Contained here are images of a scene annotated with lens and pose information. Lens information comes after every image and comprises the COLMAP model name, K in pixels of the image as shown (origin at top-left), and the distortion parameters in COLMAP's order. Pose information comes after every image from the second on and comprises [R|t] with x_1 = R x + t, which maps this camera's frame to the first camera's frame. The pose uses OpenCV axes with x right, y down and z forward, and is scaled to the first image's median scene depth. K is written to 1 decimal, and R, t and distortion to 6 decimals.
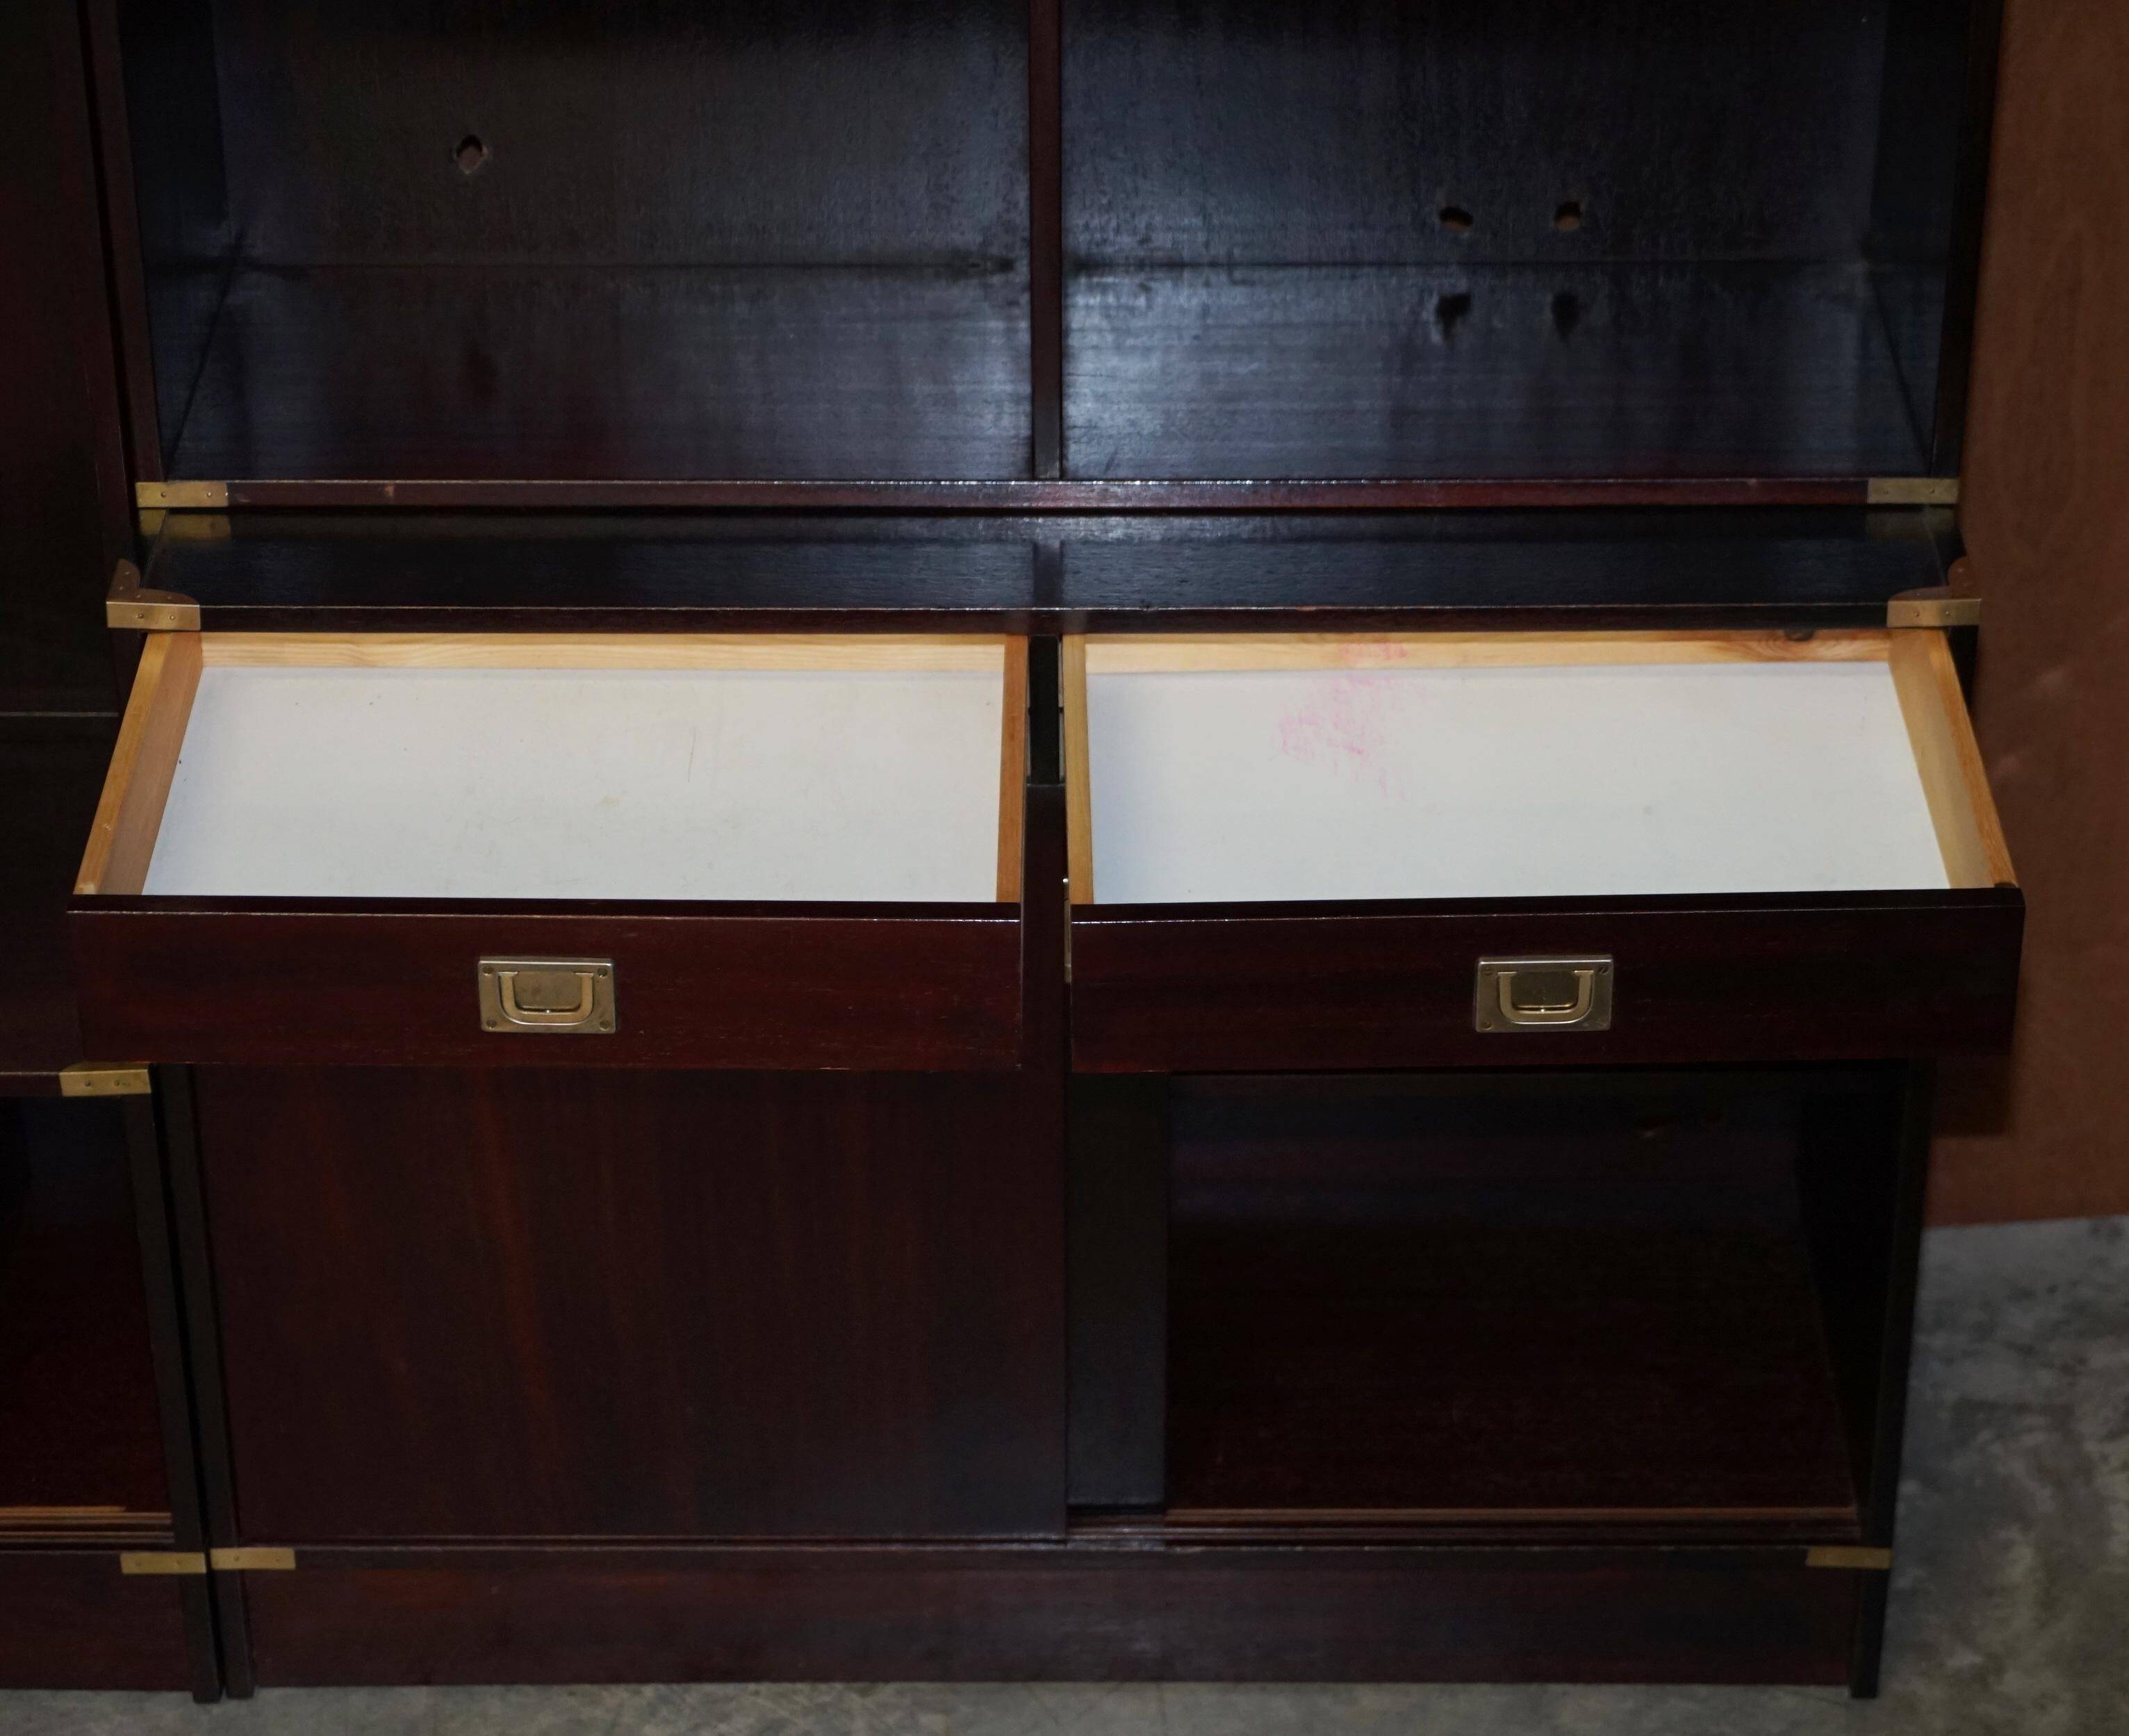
lens RADIAL K [[5361.6, 0, 1064.5], [0, 5361.6, 868.0], [0, 0, 1]] dist [-0.049244, 0.307642]
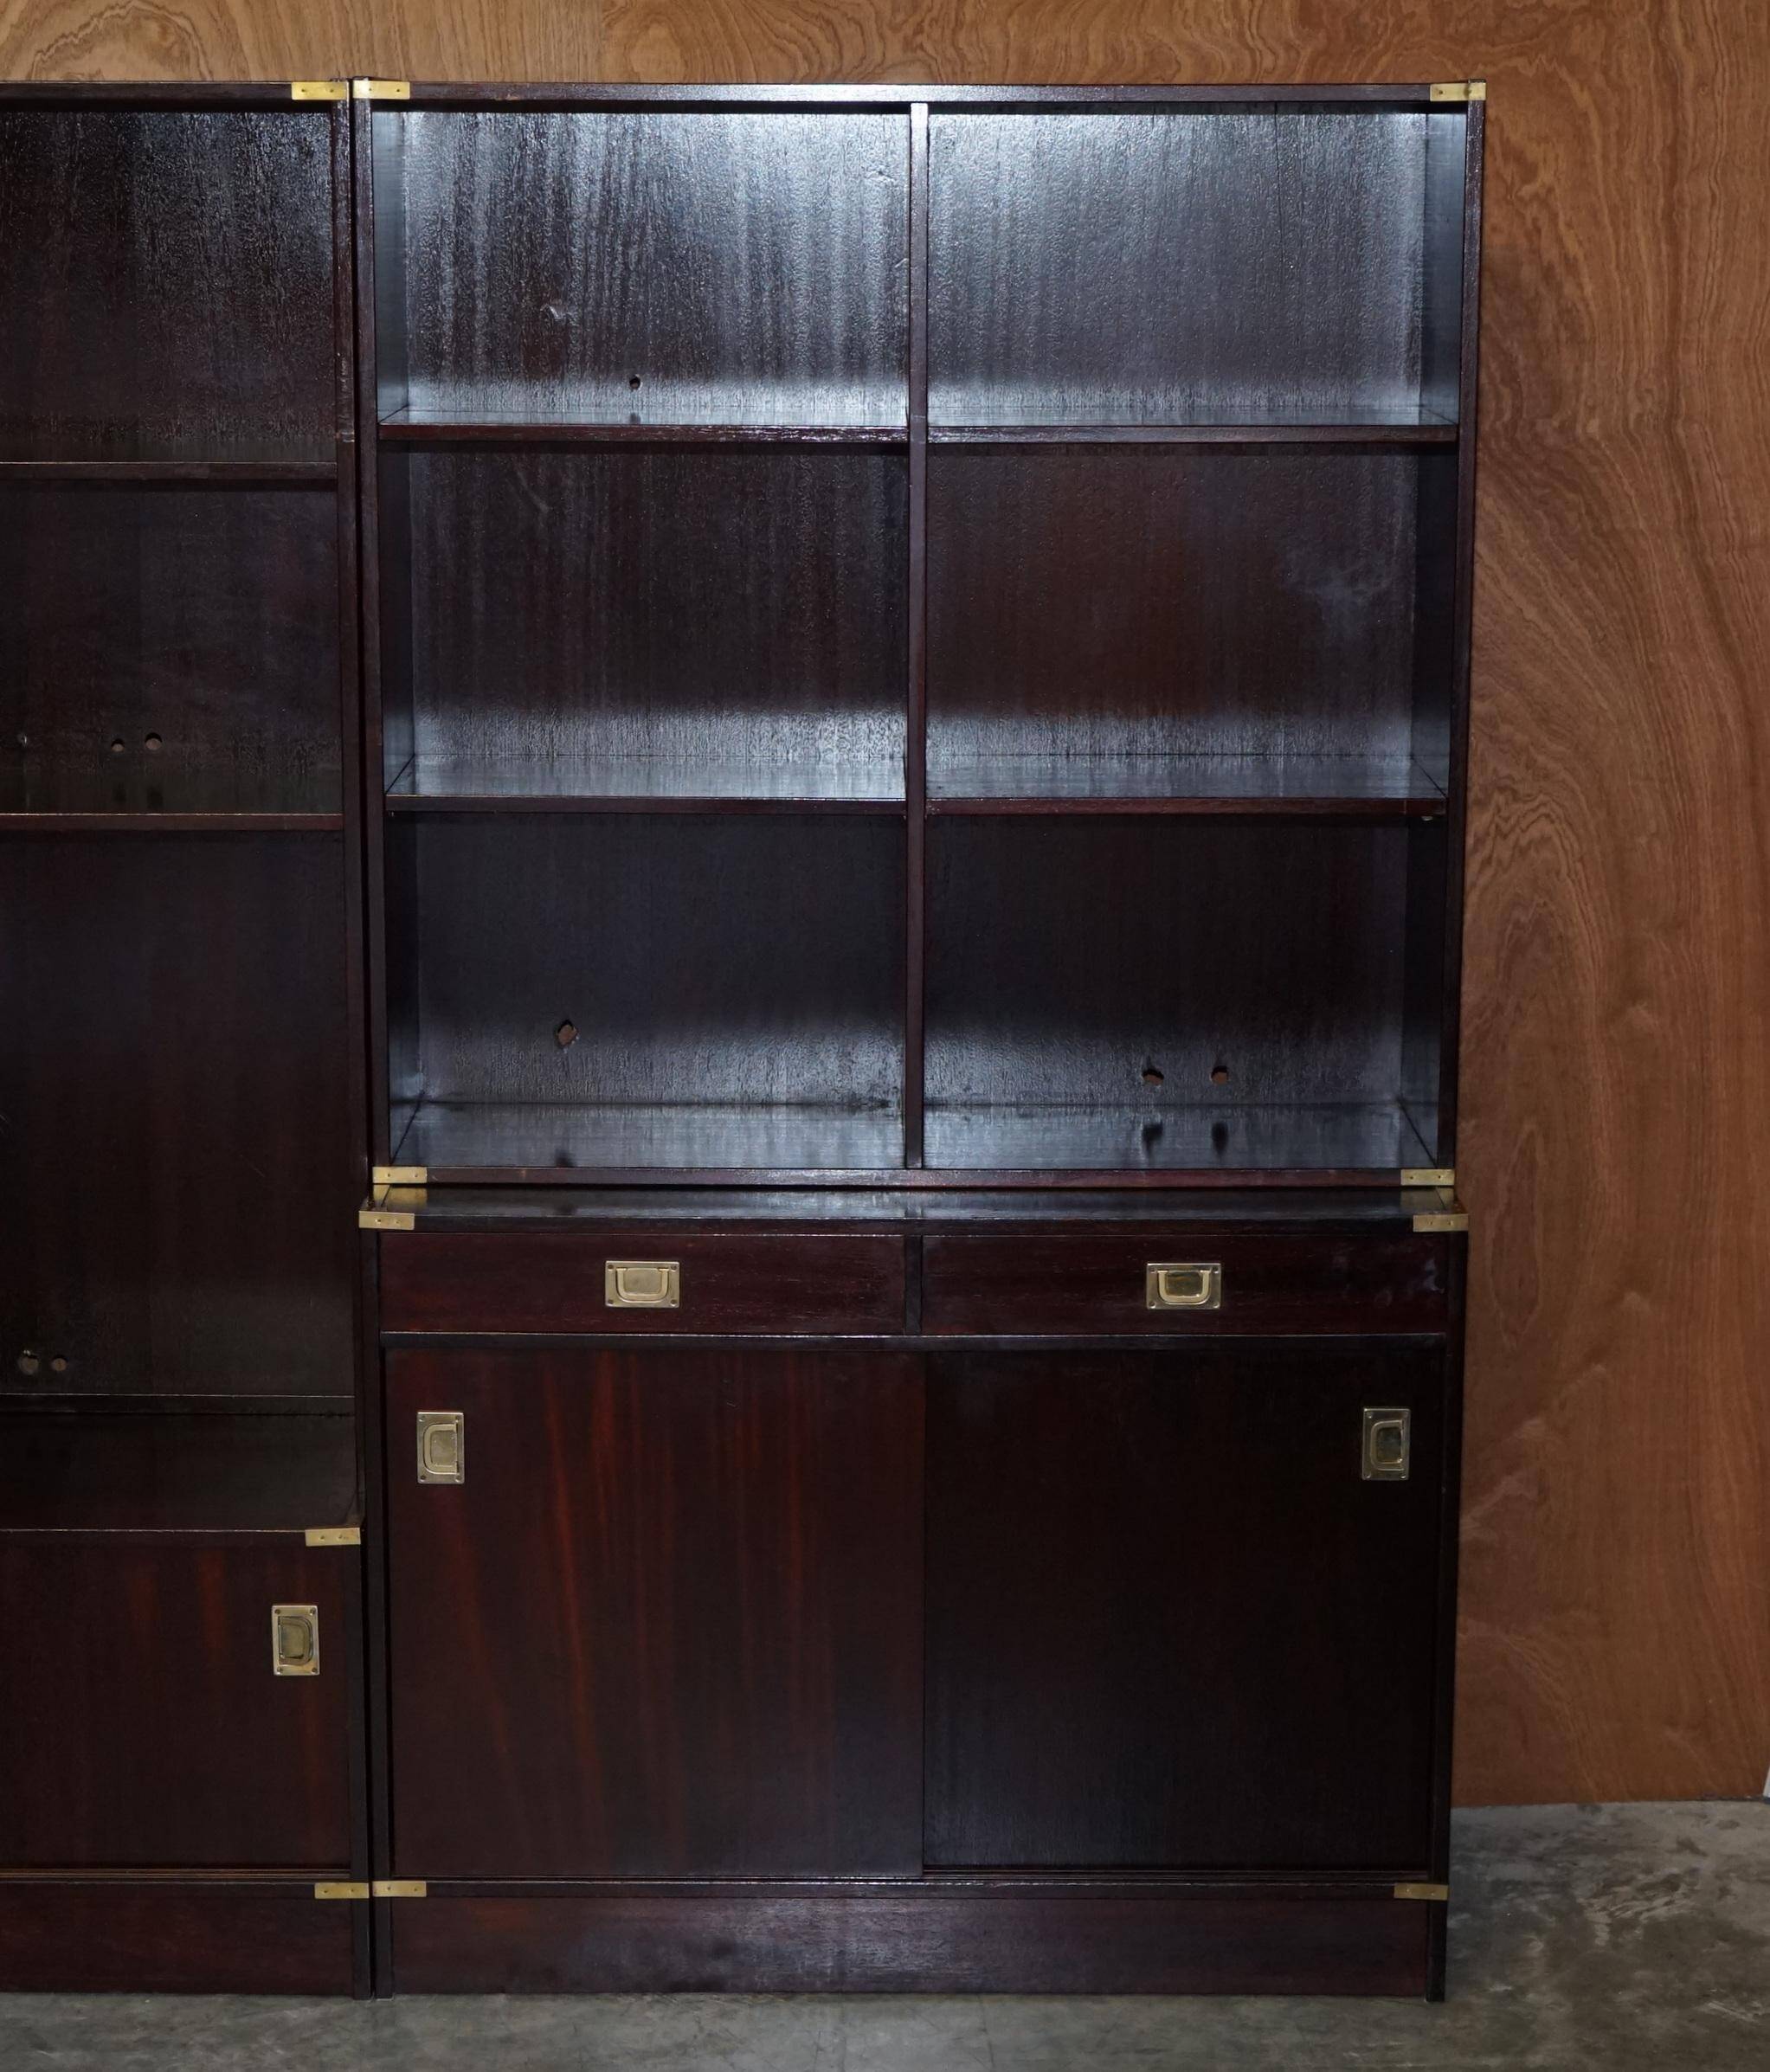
lens RADIAL K [[4289.8, 0, 853.5], [0, 4289.8, 1031.9], [0, 0, 1]] dist [-0.024946, 0.116995]
pose [[0.999964, 0.006209, 0.005759, -0.028049], [-0.003889, 0.940763, -0.339043, 0.317769], [-0.007523, 0.339008, 0.940753, -0.261054]]
